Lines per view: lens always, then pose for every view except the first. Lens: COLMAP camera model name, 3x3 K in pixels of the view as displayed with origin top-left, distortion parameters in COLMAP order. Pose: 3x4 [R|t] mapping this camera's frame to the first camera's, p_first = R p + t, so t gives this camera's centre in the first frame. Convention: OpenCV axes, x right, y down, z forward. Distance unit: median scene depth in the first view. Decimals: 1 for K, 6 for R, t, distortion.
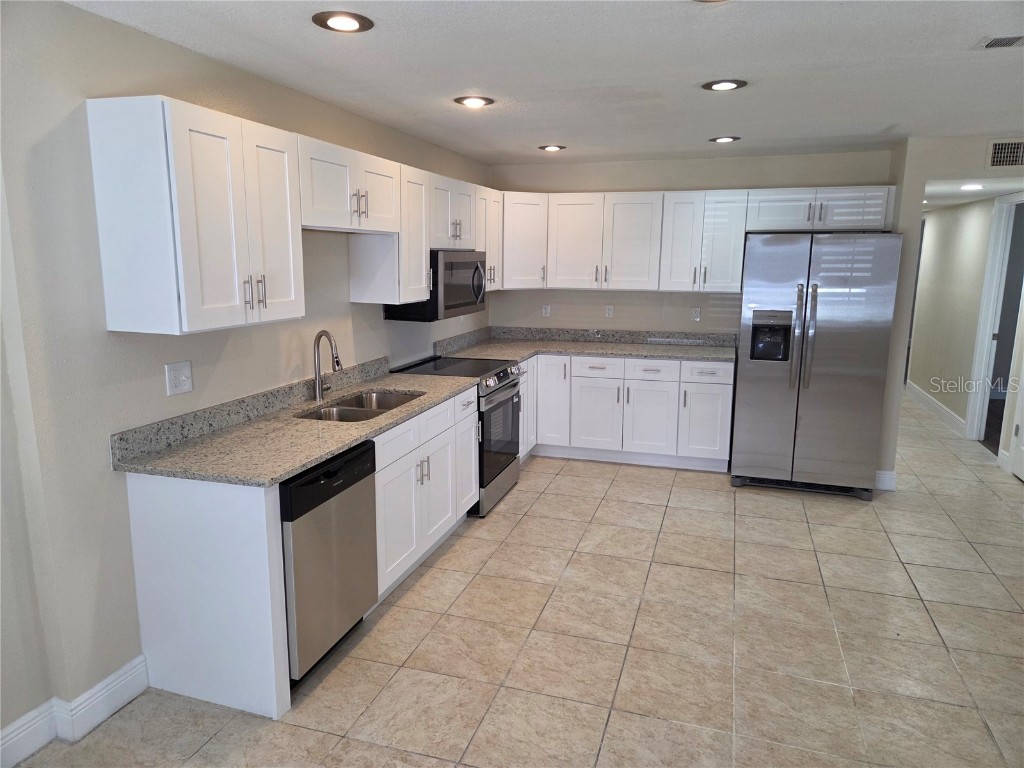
lens RADIAL K [[682.7, 0, 511.0], [0, 682.7, 378.5], [0, 0, 1]] dist [0.080213, -0.055116]
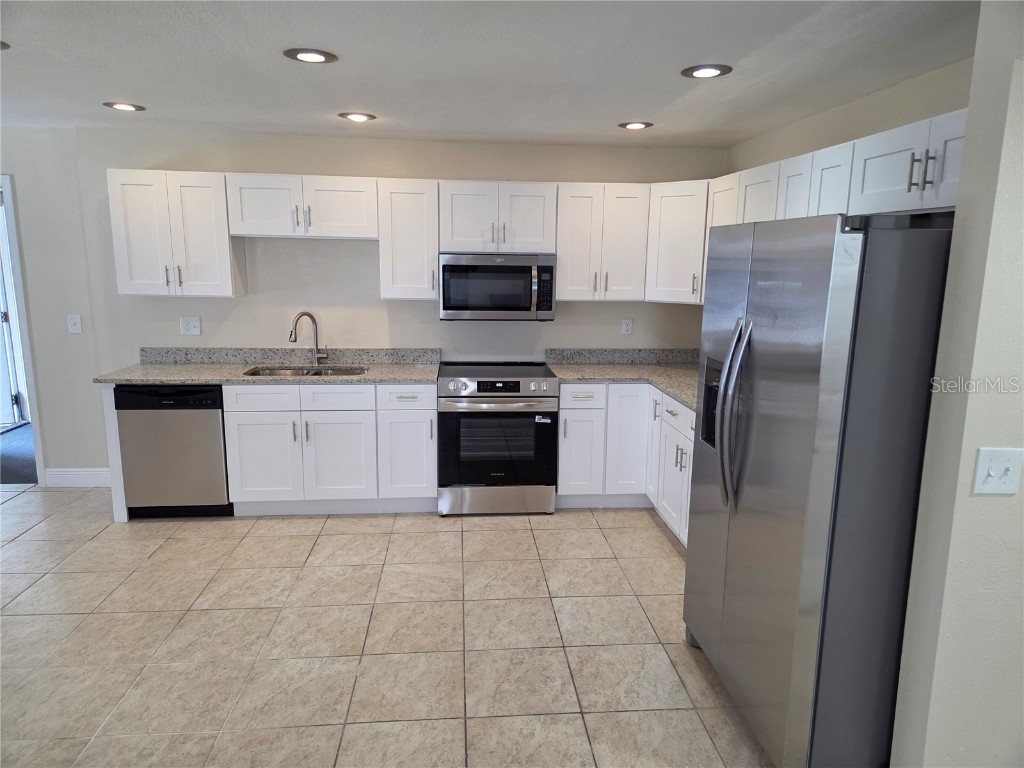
lens RADIAL K [[682.7, 0, 511.0], [0, 682.7, 378.5], [0, 0, 1]] dist [0.080213, -0.055116]
pose [[0.369063, 0.161486, -0.915267, 1.094357], [-0.172963, 0.979519, 0.103079, -0.145628], [0.913168, 0.120265, 0.389436, 0.831182]]
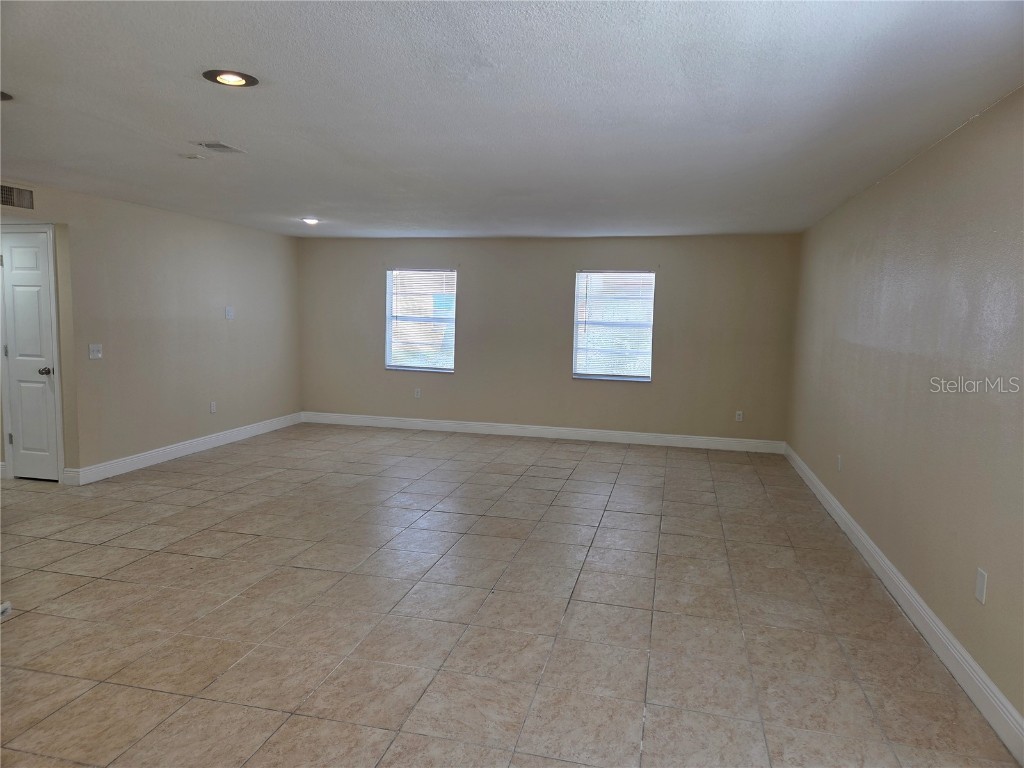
lens RADIAL K [[682.7, 0, 511.0], [0, 682.7, 378.5], [0, 0, 1]] dist [0.080213, -0.055116]
pose [[-0.060708, -0.108546, 0.992236, -0.639355], [0.164104, 0.979457, 0.117188, -0.030881], [-0.984573, 0.169944, -0.041648, 0.353728]]
